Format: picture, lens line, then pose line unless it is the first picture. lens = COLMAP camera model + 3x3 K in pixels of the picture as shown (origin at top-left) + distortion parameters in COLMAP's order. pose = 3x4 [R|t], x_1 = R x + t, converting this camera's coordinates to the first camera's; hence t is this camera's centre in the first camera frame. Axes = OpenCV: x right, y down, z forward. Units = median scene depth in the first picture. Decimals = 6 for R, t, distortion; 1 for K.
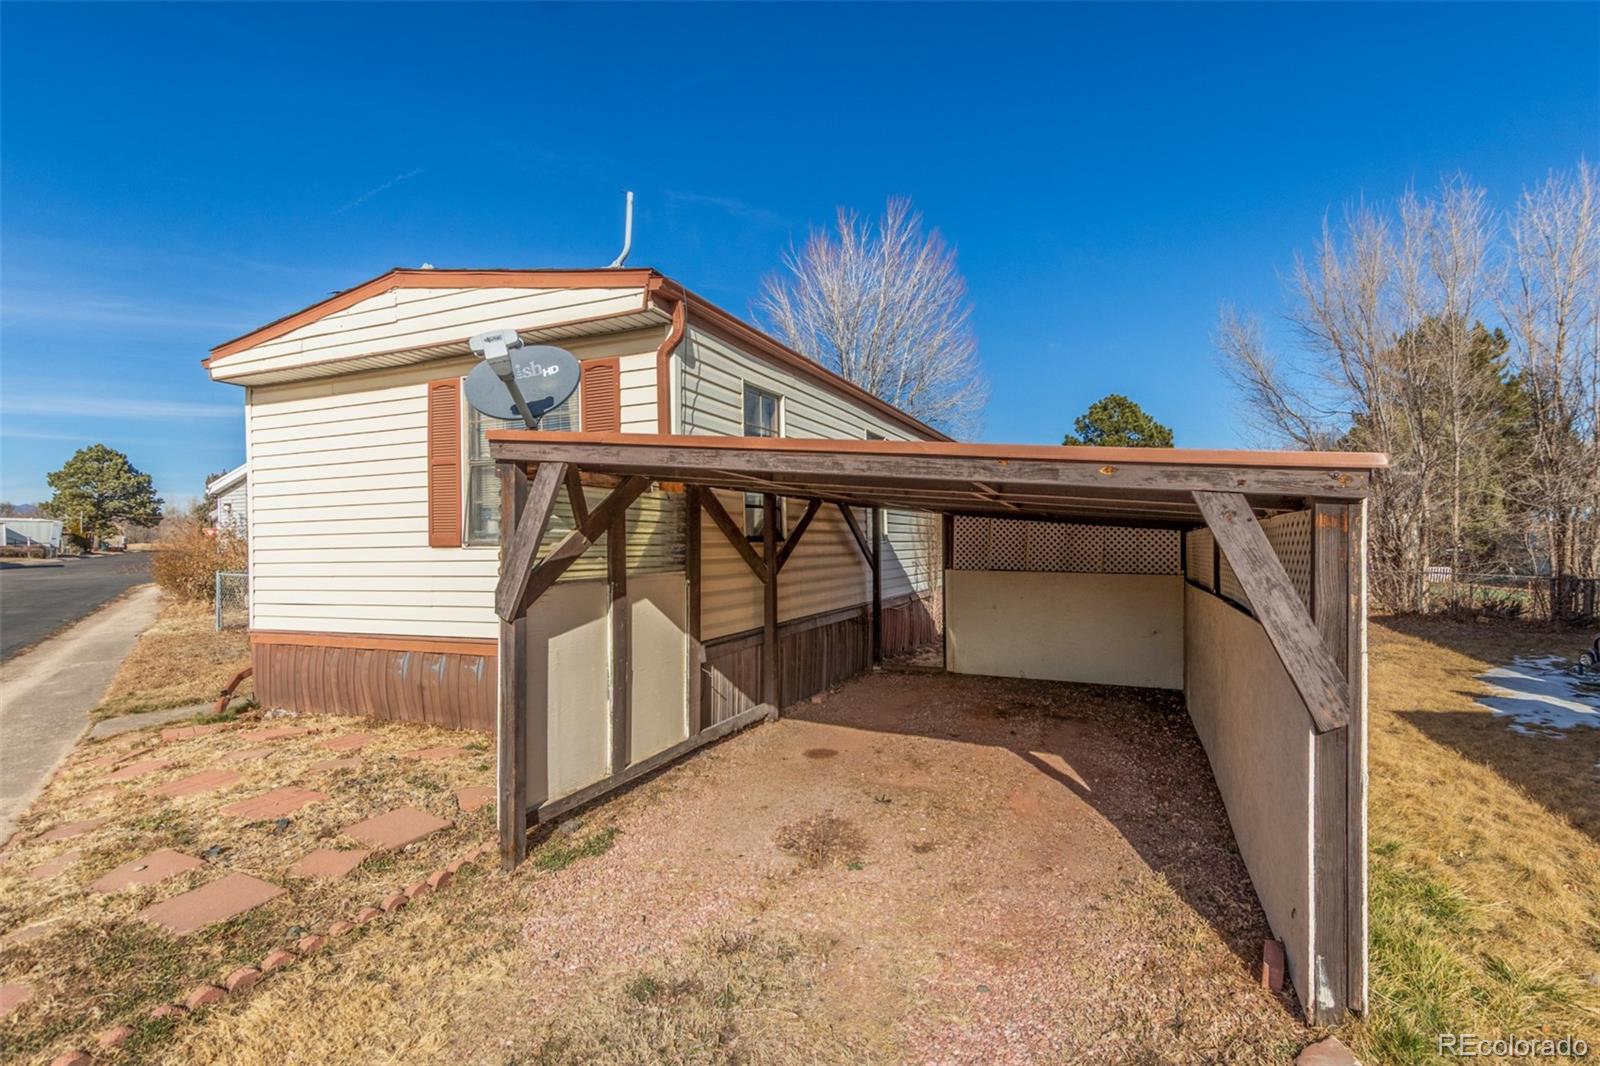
lens RADIAL K [[755.1, 0, 800.4], [0, 755.1, 538.7], [0, 0, 1]] dist [-0.001375, -0.000720]
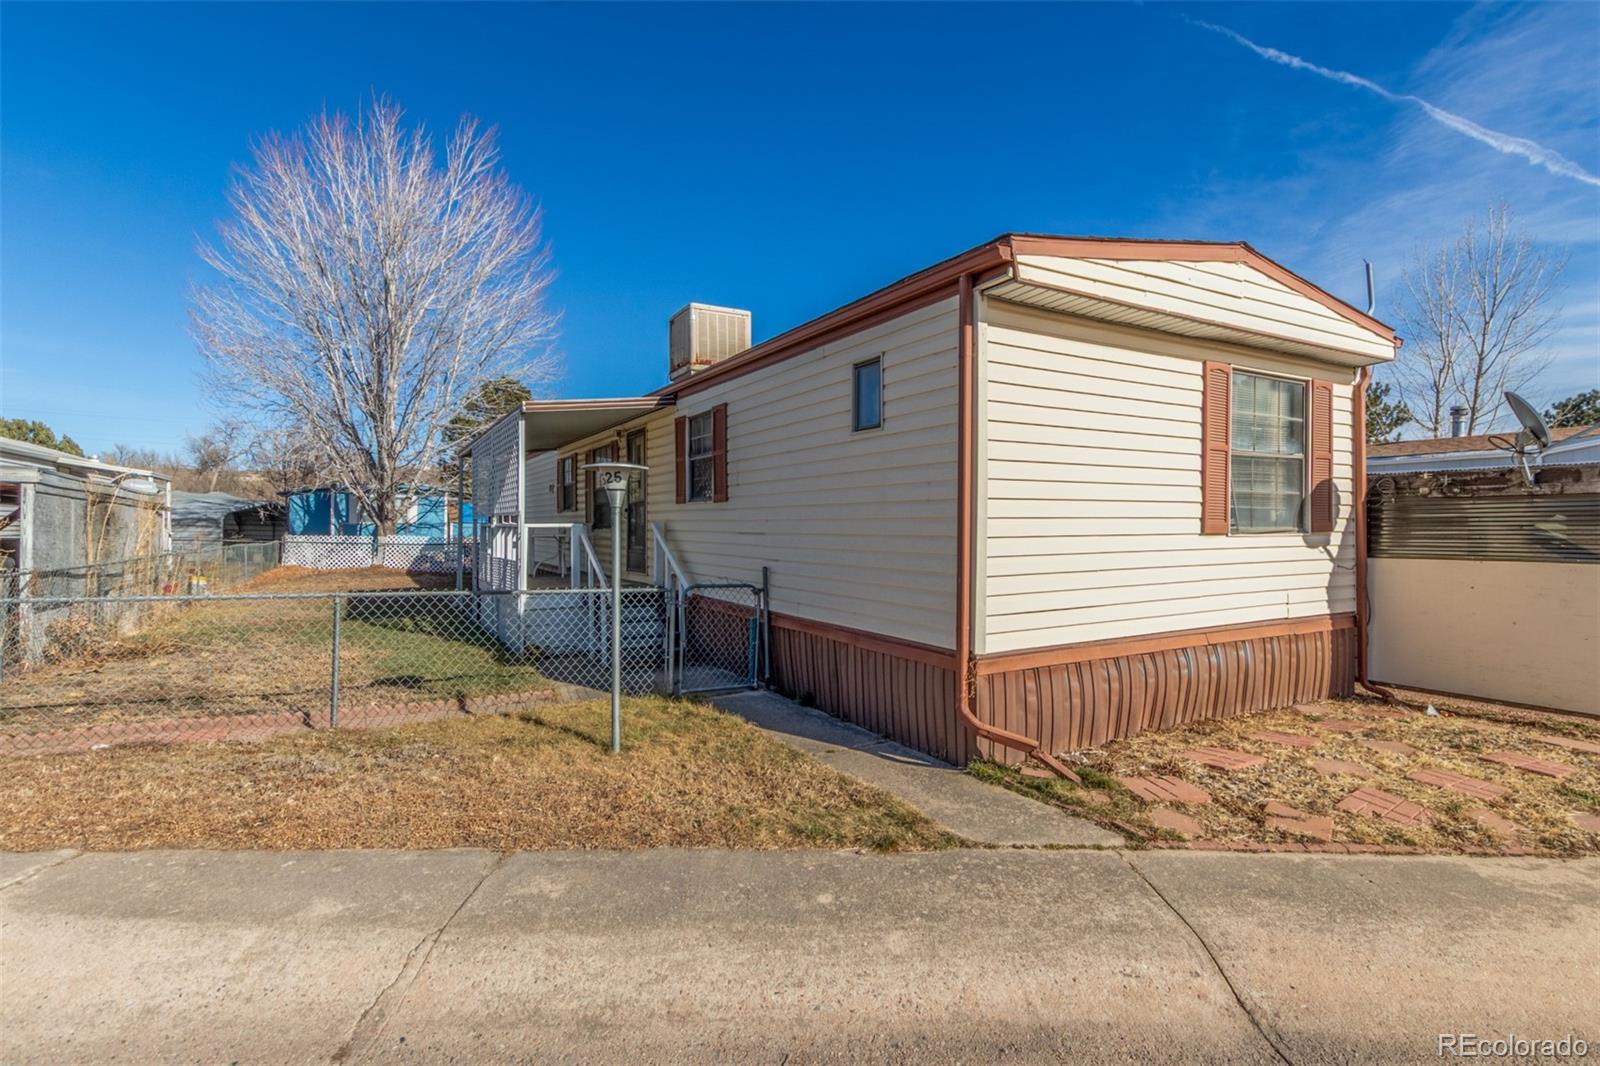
lens RADIAL K [[799.3, 0, 803.7], [0, 799.3, 539.0], [0, 0, 1]] dist [0.001890, 0.000195]
pose [[0.591114, 0.003126, 0.806582, -1.594407], [-0.005318, 0.999986, 0.000021, 0.018858], [-0.806570, -0.004302, 0.591122, 0.805573]]
